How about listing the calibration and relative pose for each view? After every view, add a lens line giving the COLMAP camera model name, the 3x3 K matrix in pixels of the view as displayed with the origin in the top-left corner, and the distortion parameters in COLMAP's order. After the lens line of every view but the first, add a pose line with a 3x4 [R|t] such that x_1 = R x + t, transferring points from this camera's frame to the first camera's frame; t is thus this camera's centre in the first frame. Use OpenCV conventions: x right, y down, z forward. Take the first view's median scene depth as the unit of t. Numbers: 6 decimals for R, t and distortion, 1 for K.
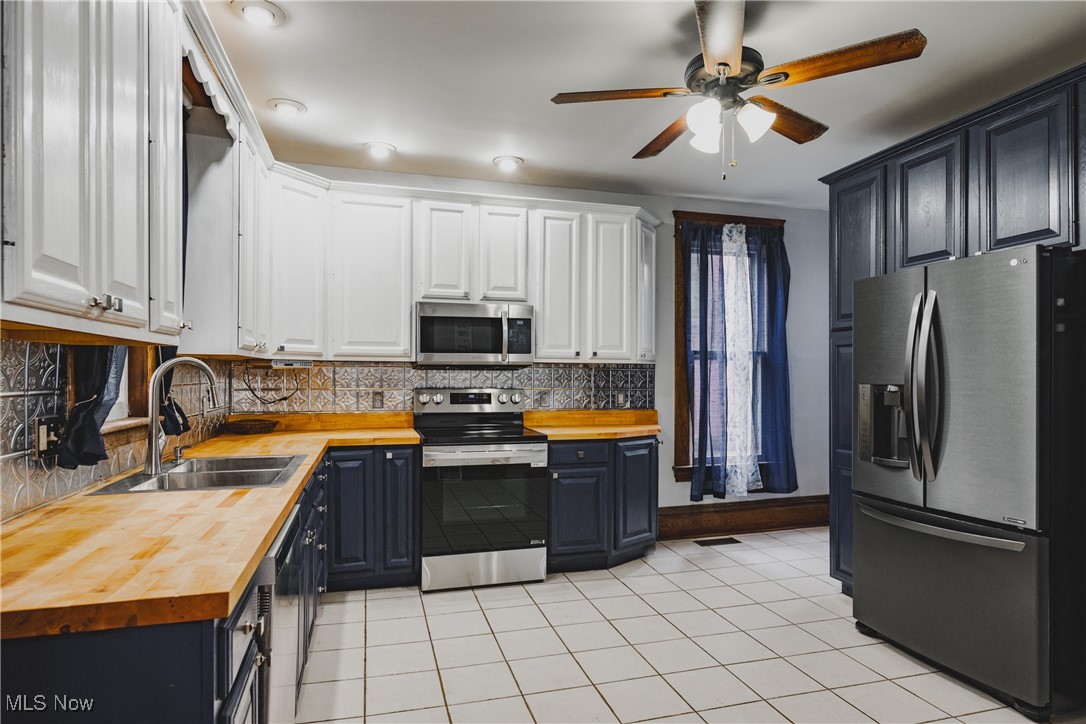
lens RADIAL K [[619.2, 0, 546.3], [0, 619.2, 369.9], [0, 0, 1]] dist [-0.014410, 0.004343]
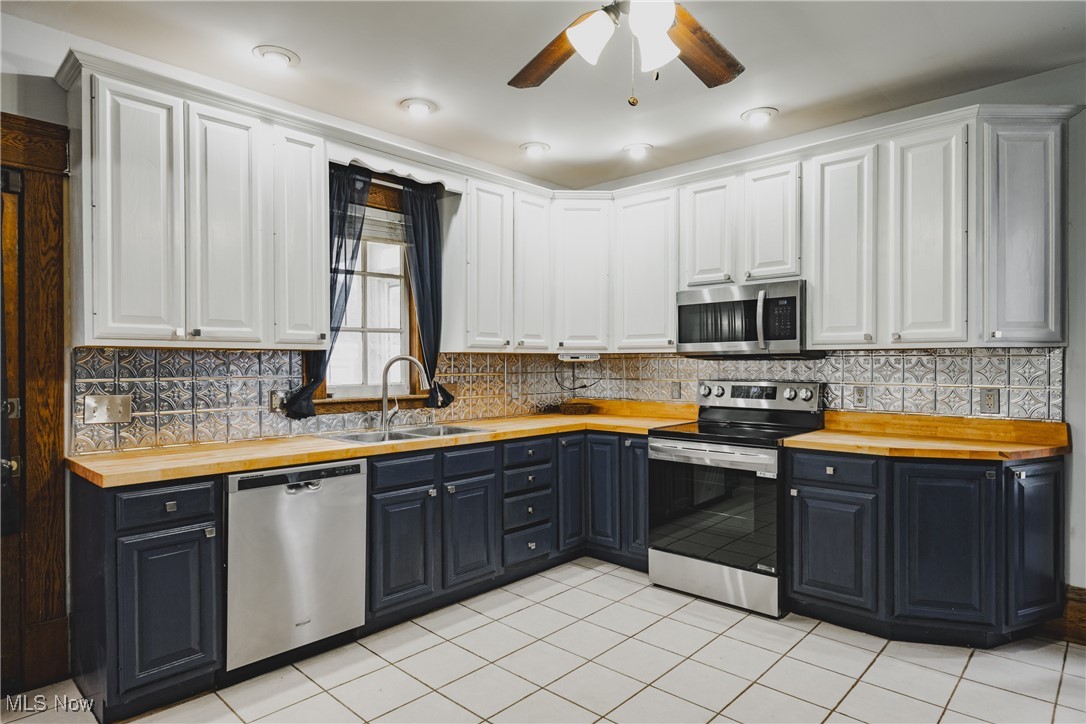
lens RADIAL K [[619.2, 0, 544.1], [0, 619.2, 363.1], [0, 0, 1]] dist [-0.014410, 0.004343]
pose [[0.507389, -0.005529, -0.861699, 0.526656], [0.010351, 0.999946, -0.000322, 0.001570], [0.861655, -0.008756, 0.507419, 0.316698]]
